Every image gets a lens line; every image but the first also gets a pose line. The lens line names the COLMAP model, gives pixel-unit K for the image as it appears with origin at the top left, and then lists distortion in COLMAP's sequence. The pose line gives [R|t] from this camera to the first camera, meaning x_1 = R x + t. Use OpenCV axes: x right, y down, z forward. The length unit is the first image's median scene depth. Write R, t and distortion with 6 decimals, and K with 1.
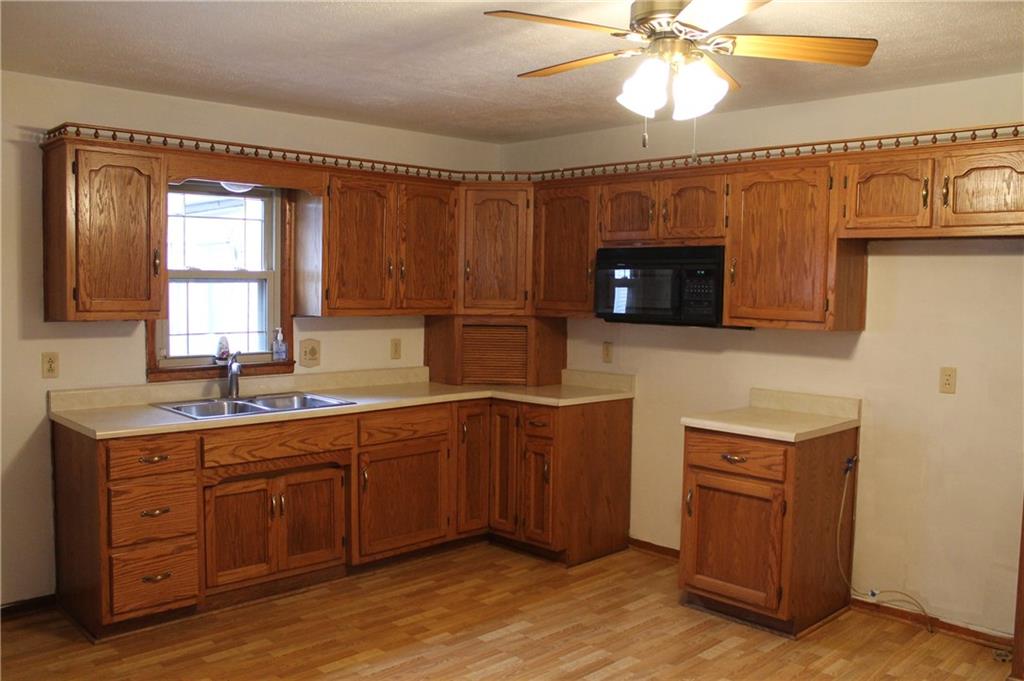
lens RADIAL K [[881.8, 0, 530.9], [0, 881.8, 345.7], [0, 0, 1]] dist [-0.202880, 0.196657]
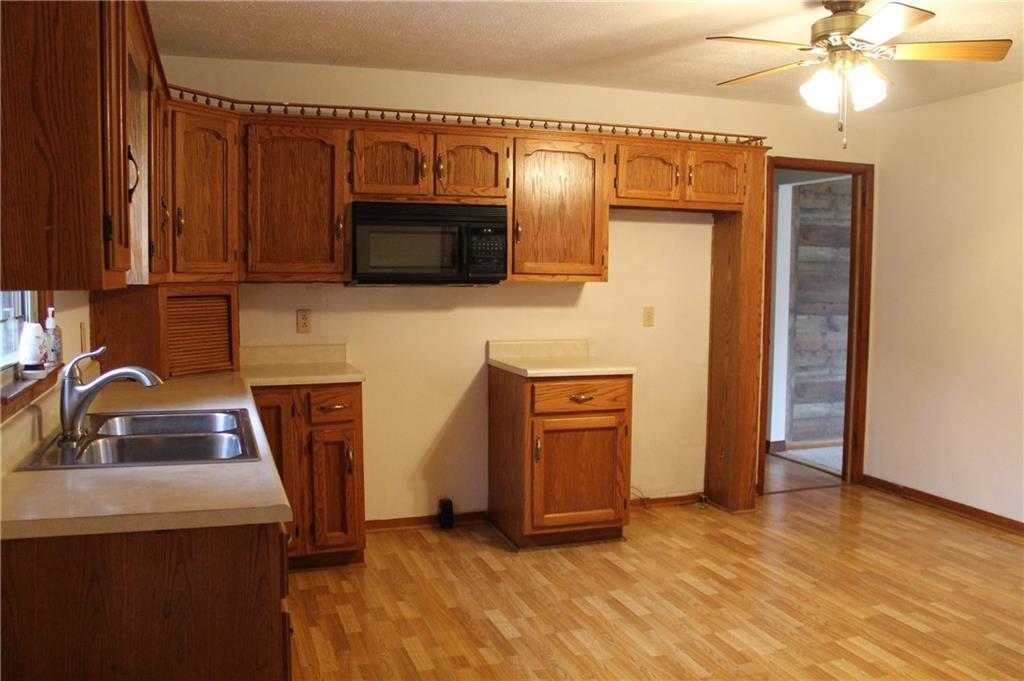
lens RADIAL K [[881.8, 0, 530.9], [0, 881.8, 345.7], [0, 0, 1]] dist [-0.202880, 0.196657]
pose [[0.412224, -0.088710, 0.906754, -0.763277], [0.058609, 0.995769, 0.070773, -0.020219], [-0.909195, 0.023970, 0.415679, 0.553763]]
